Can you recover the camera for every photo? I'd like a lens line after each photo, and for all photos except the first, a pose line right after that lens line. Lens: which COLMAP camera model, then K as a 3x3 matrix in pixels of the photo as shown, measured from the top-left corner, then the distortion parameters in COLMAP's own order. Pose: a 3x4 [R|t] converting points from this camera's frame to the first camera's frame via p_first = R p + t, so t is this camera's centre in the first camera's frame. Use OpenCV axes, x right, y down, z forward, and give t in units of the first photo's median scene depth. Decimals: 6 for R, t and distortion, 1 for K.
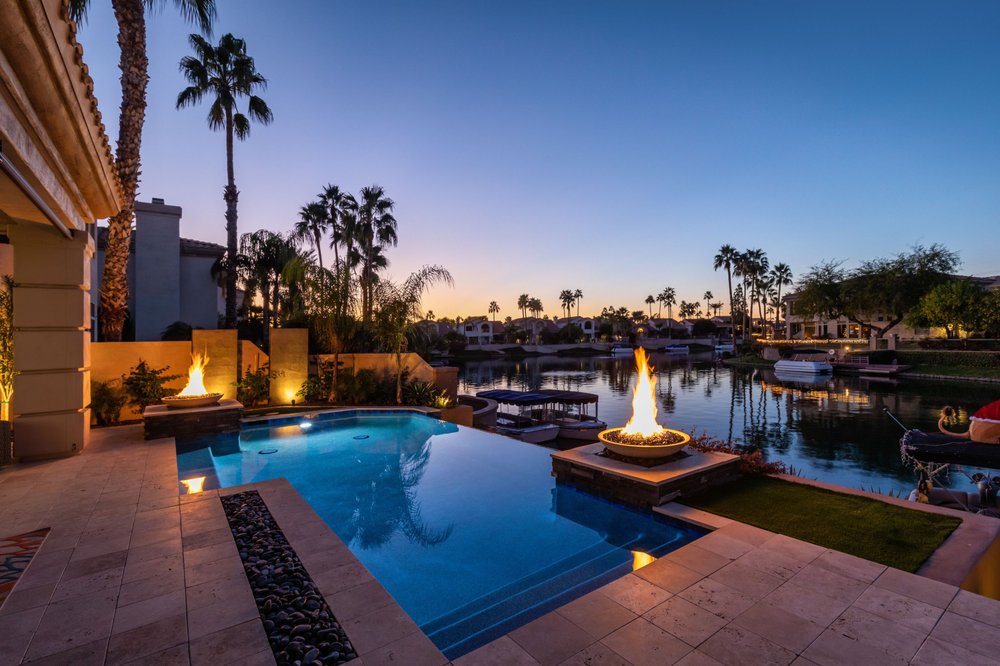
lens RADIAL K [[472.8, 0, 500.0], [0, 472.8, 333.0], [0, 0, 1]] dist [0.017264, 0.000020]
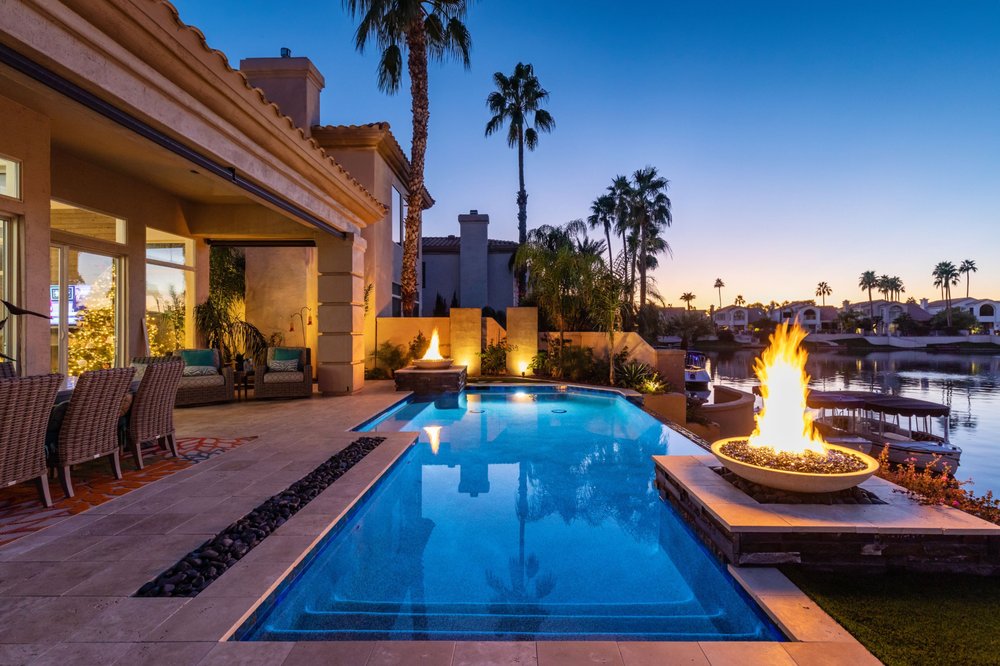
lens RADIAL K [[457.2, 0, 502.2], [0, 457.2, 318.6], [0, 0, 1]] dist [0.012666, -0.000306]
pose [[0.796516, 0.006077, -0.604586, 0.085142], [-0.008871, 0.999959, -0.001635, 0.010213], [0.604552, 0.006665, 0.796538, 0.066958]]
